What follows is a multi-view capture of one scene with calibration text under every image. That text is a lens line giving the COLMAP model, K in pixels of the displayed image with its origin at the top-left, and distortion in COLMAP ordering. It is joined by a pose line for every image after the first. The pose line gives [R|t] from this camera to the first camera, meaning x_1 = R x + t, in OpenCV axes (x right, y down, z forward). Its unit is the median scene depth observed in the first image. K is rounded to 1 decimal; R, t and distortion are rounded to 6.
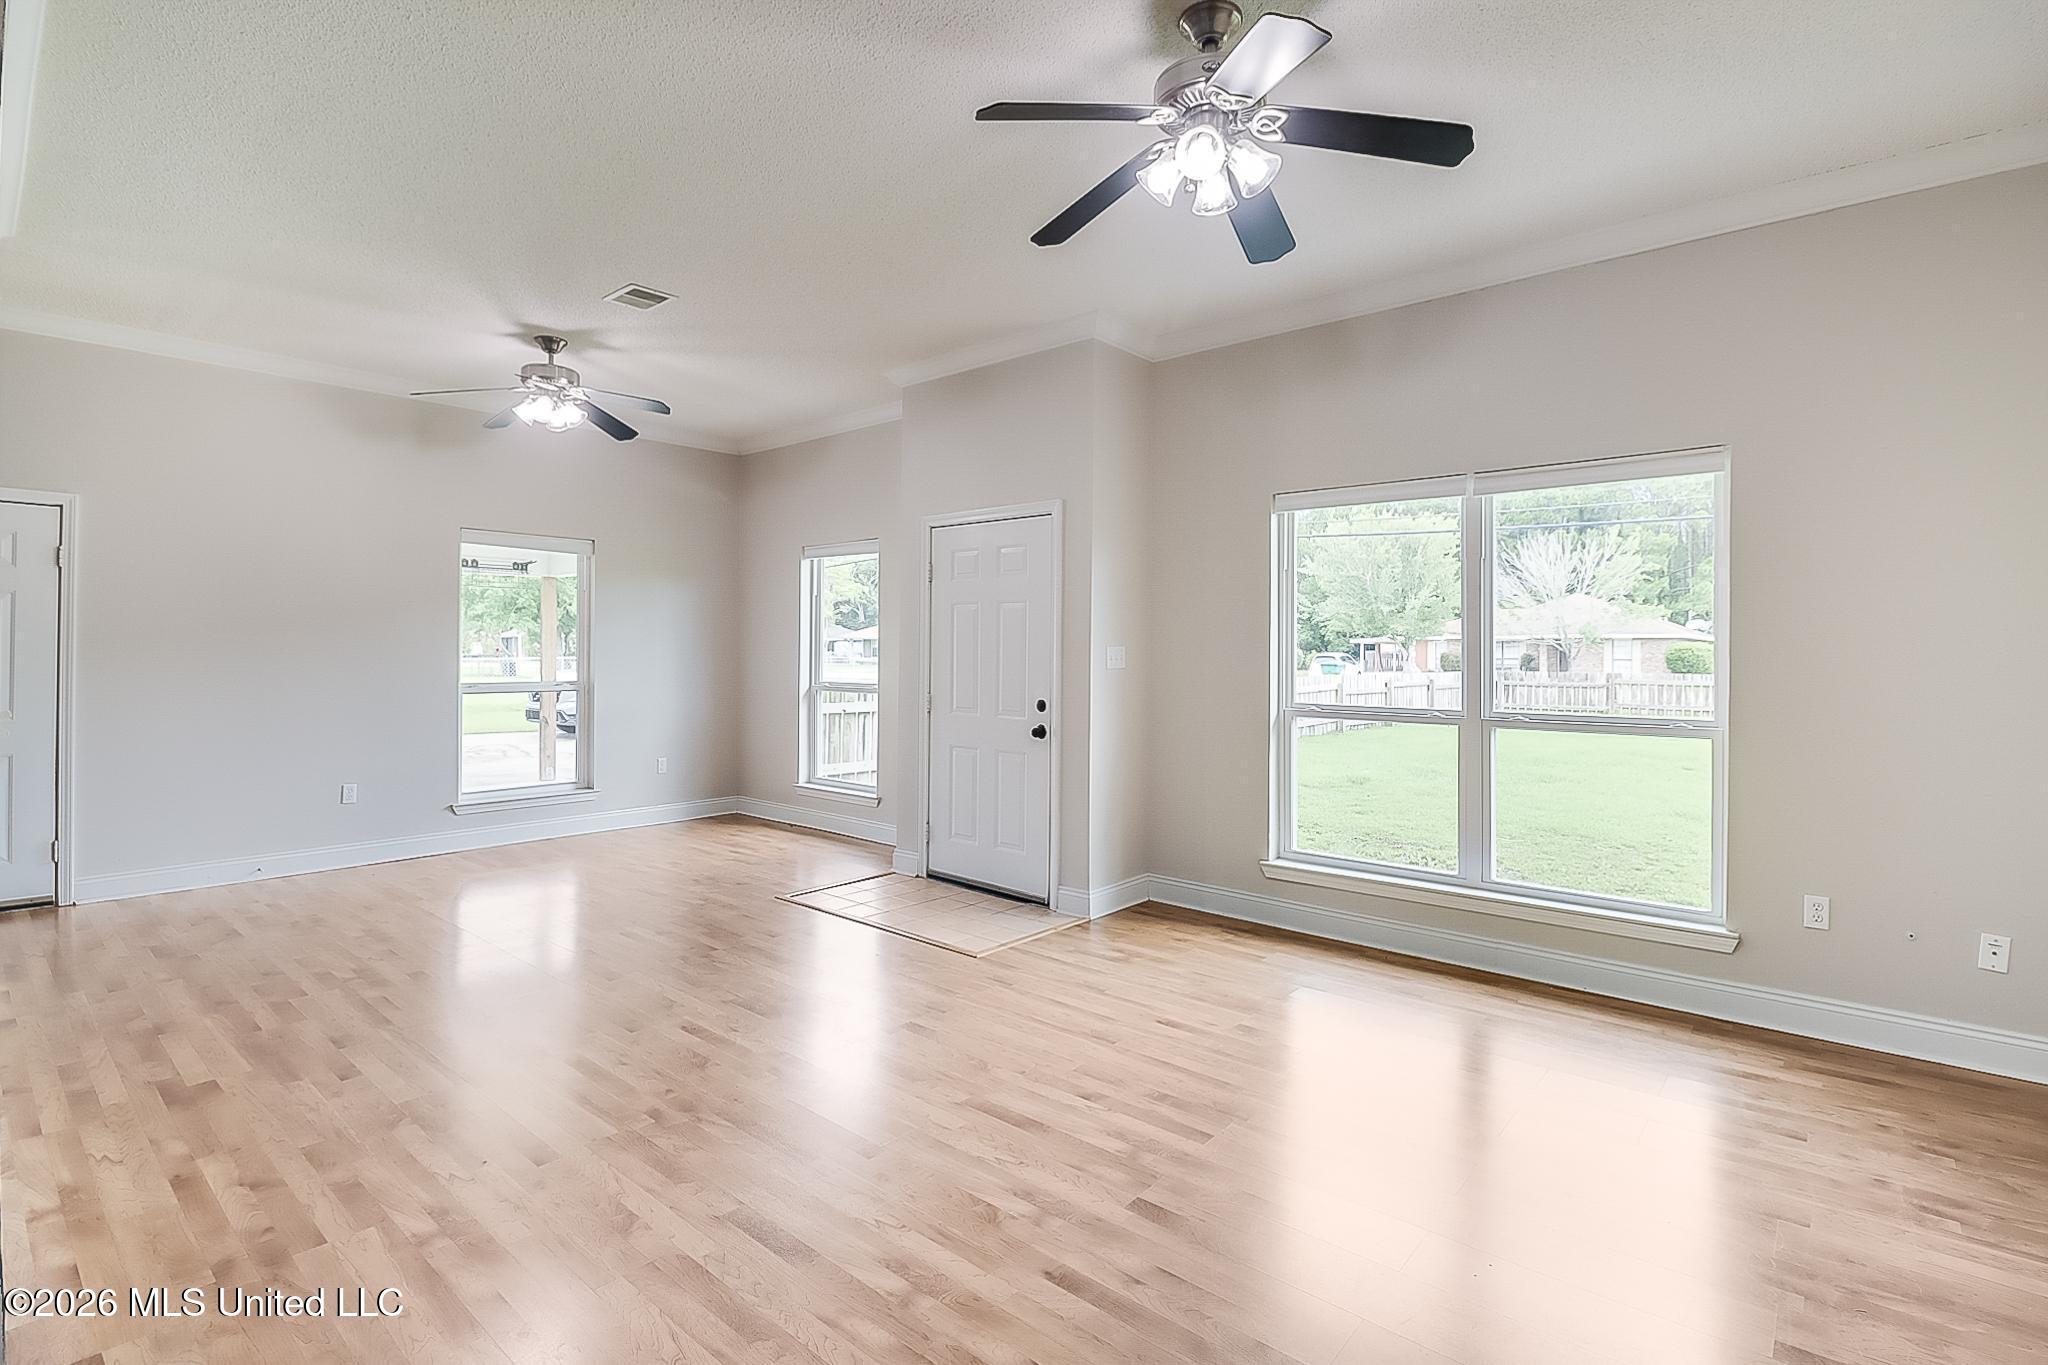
lens RADIAL K [[962.5, 0, 1041.6], [0, 962.5, 660.8], [0, 0, 1]] dist [-0.011117, -0.001452]
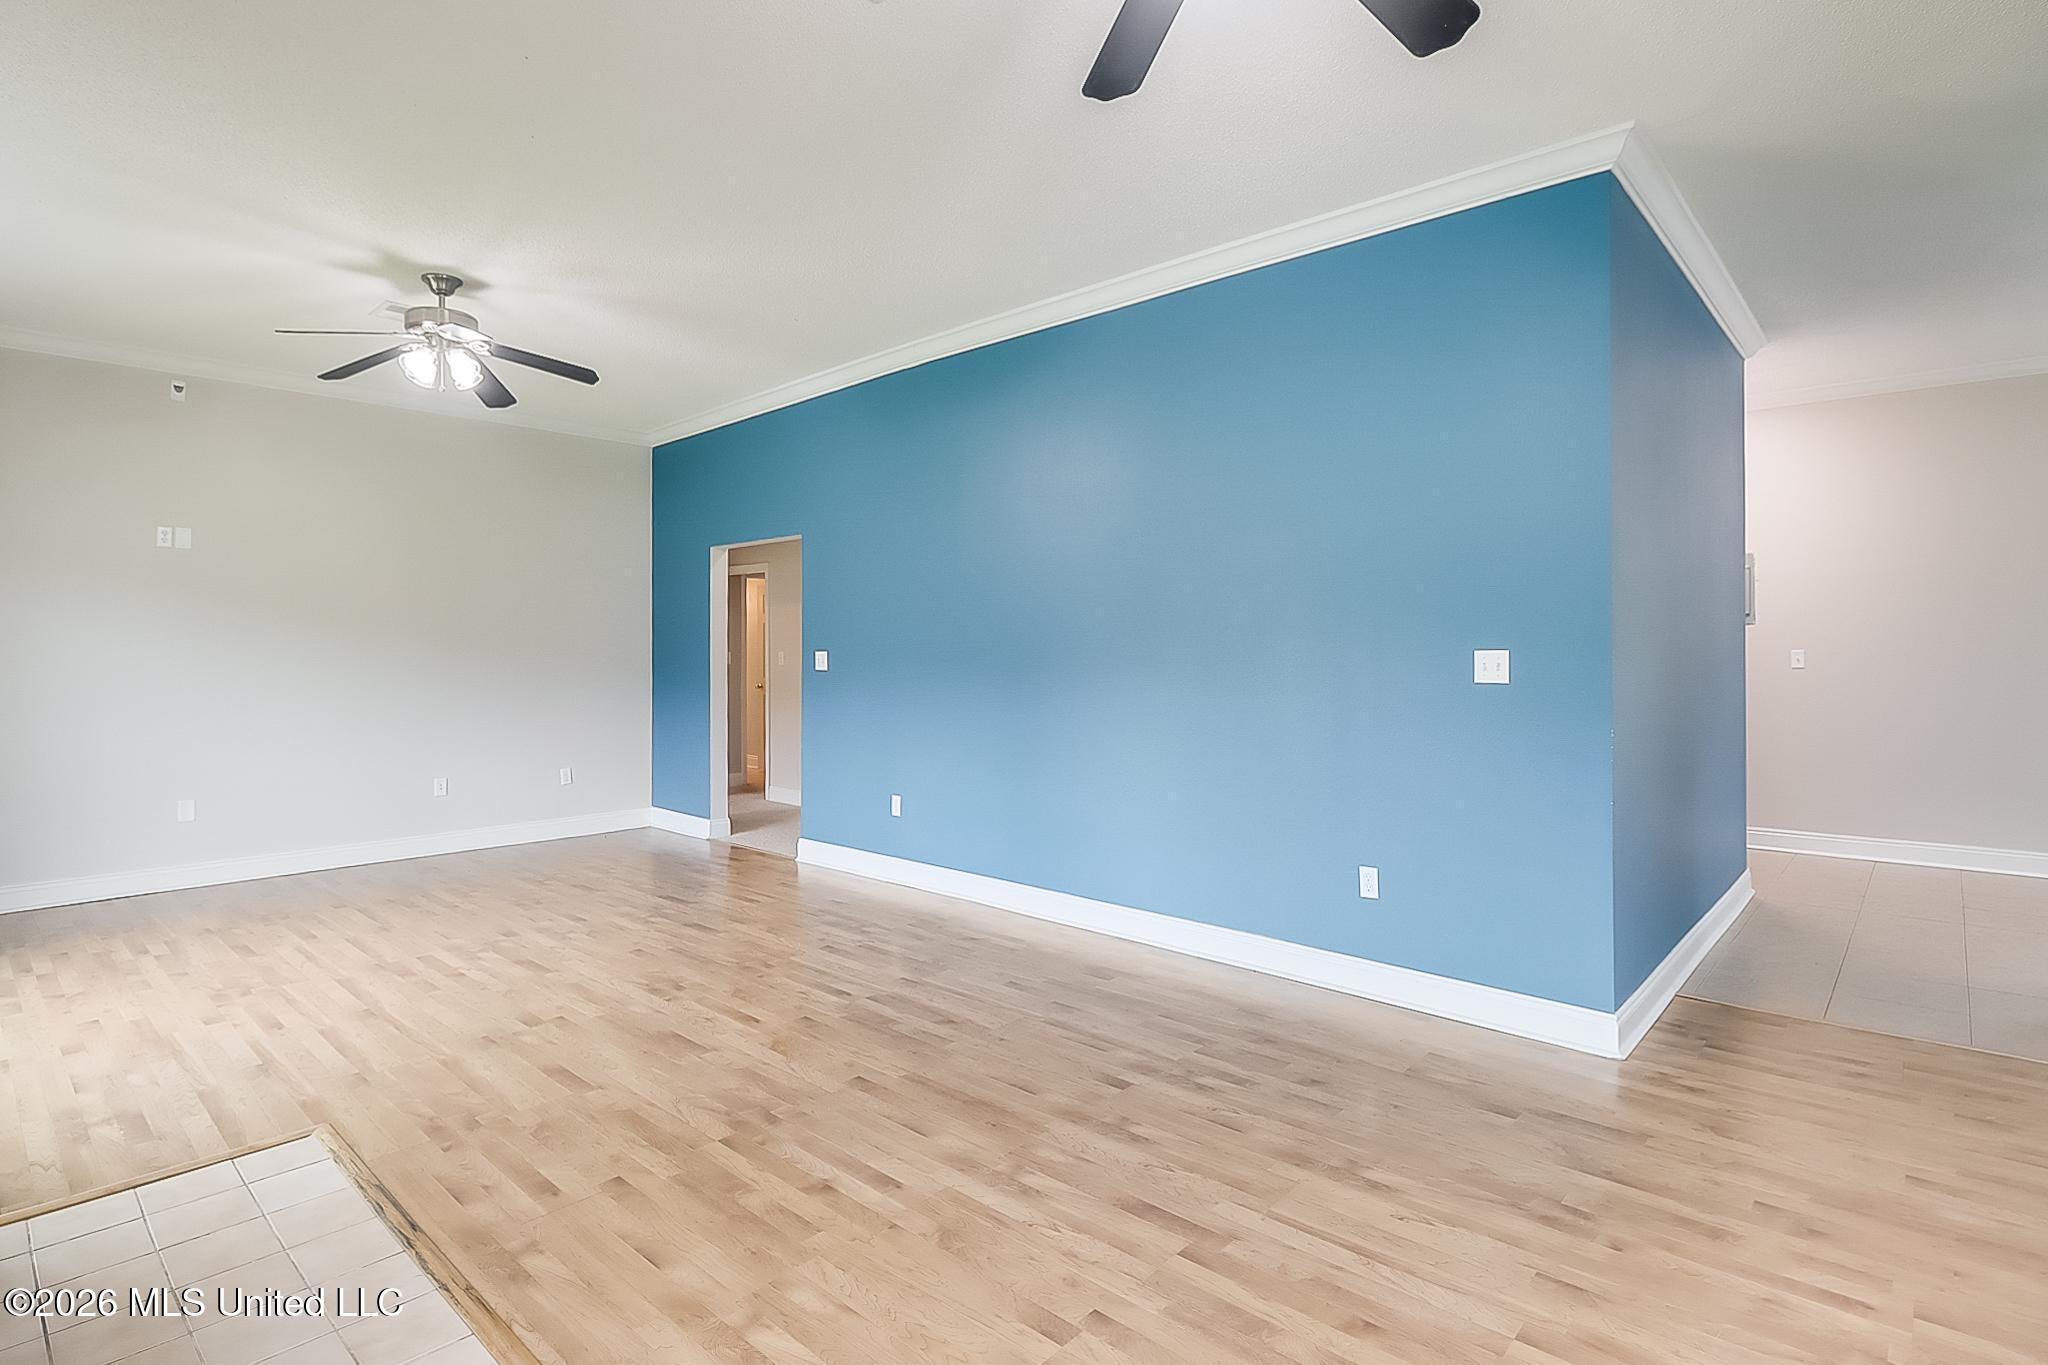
lens RADIAL K [[1012.9, 0, 1038.8], [0, 1012.9, 647.3], [0, 0, 1]] dist [-0.017837, -0.006546]
pose [[-0.999506, -0.003348, 0.031237, -0.743279], [-0.003049, 0.999949, 0.009627, -0.026365], [-0.031267, 0.009527, -0.999466, 2.170959]]
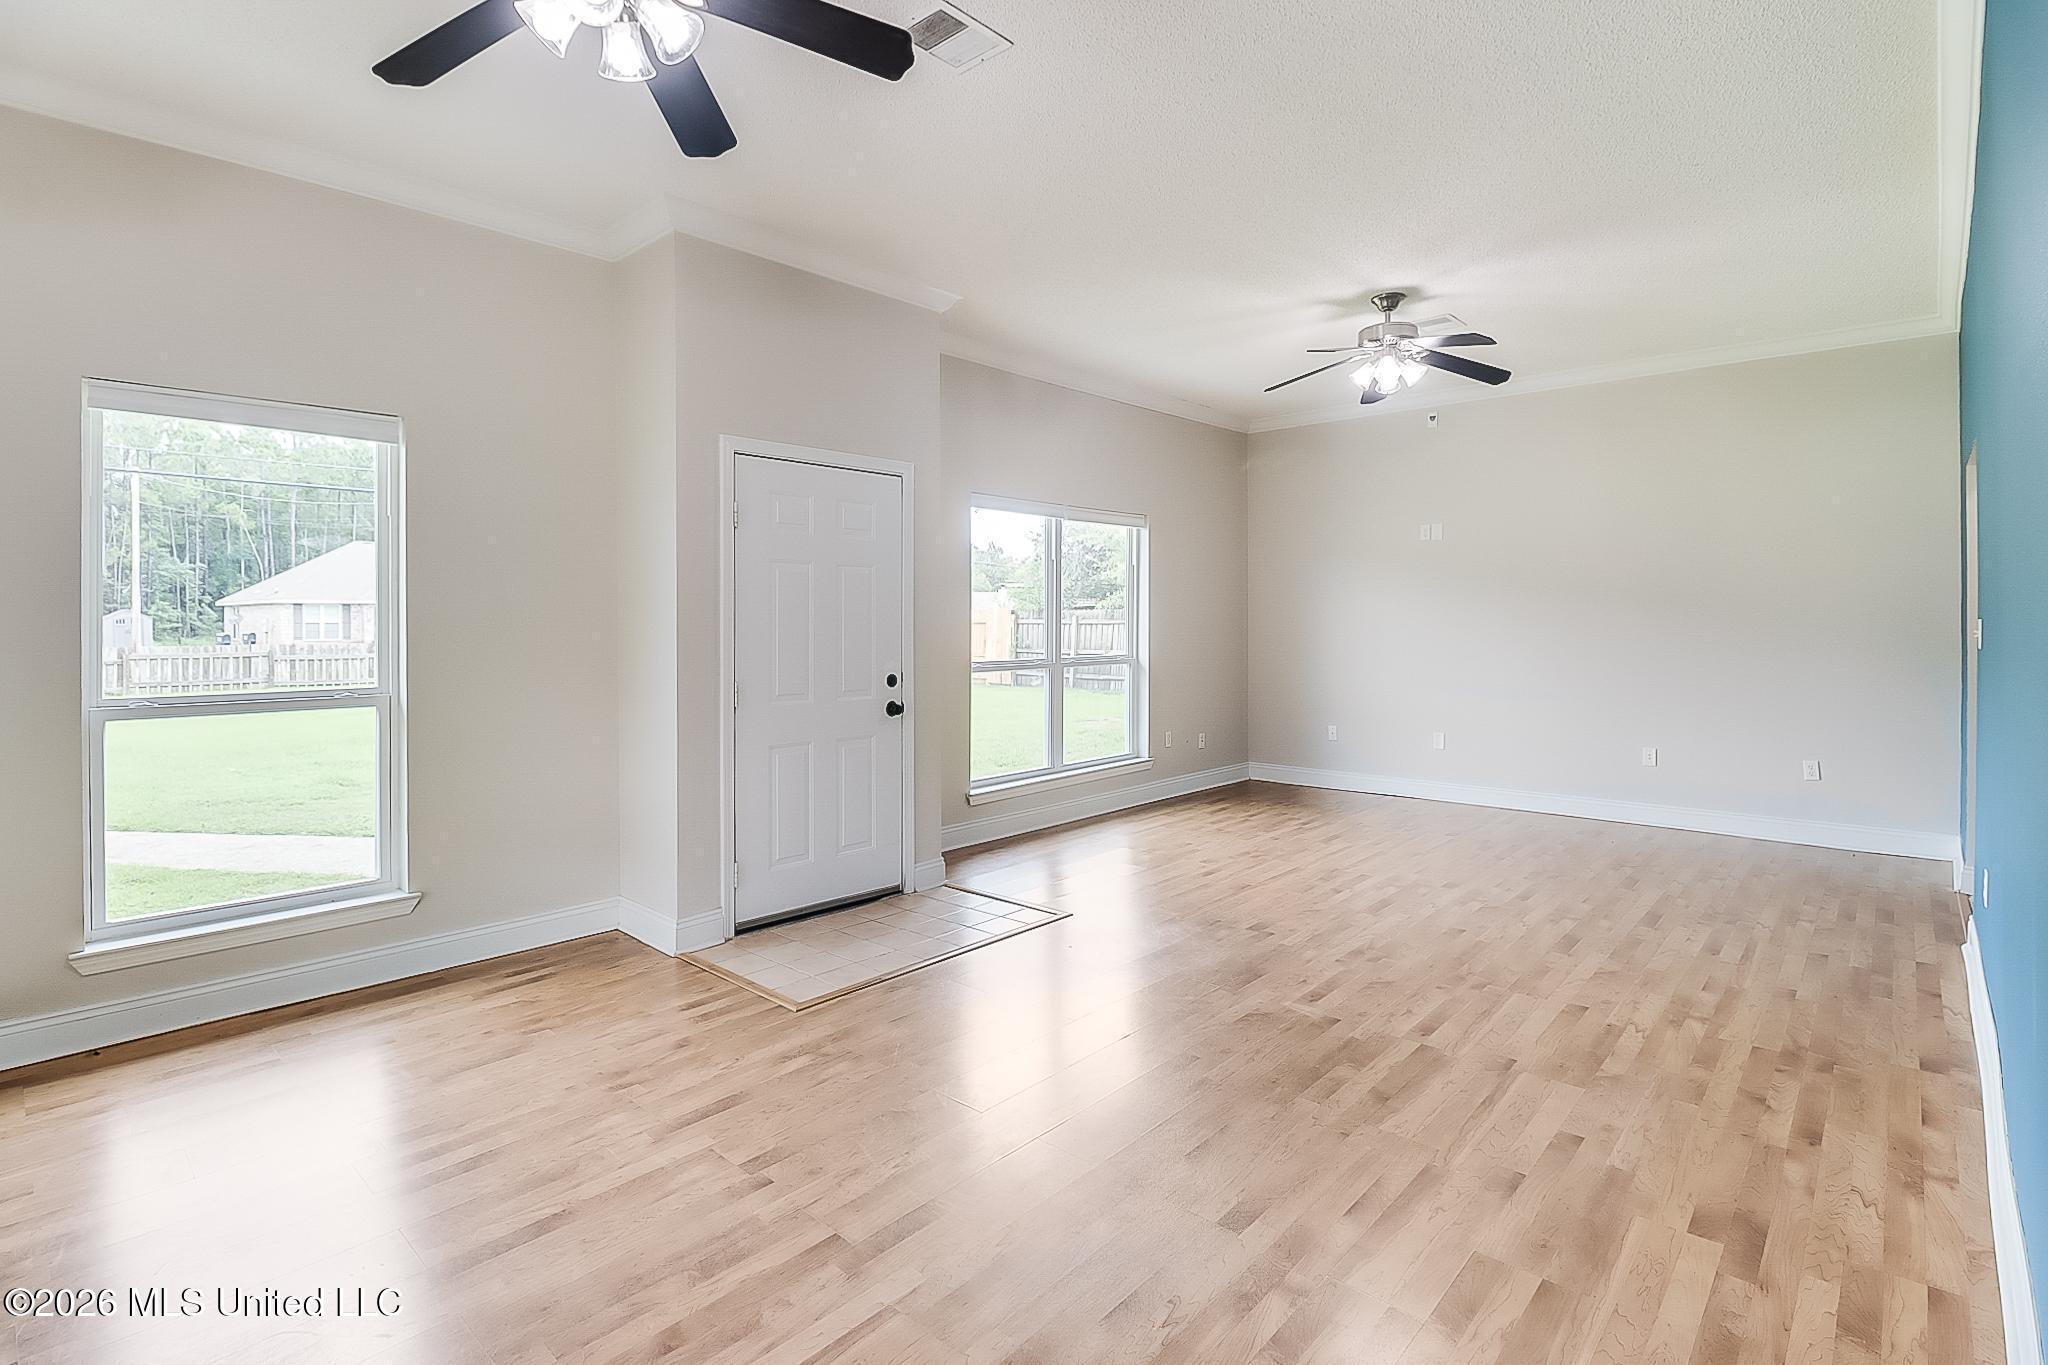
lens RADIAL K [[962.5, 0, 998.5], [0, 962.5, 620.4], [0, 0, 1]] dist [-0.011117, -0.001452]
pose [[0.058188, -0.005901, 0.998288, -1.456076], [0.015784, 0.999863, 0.004990, -0.021224], [-0.998181, 0.015466, 0.058273, 1.330455]]
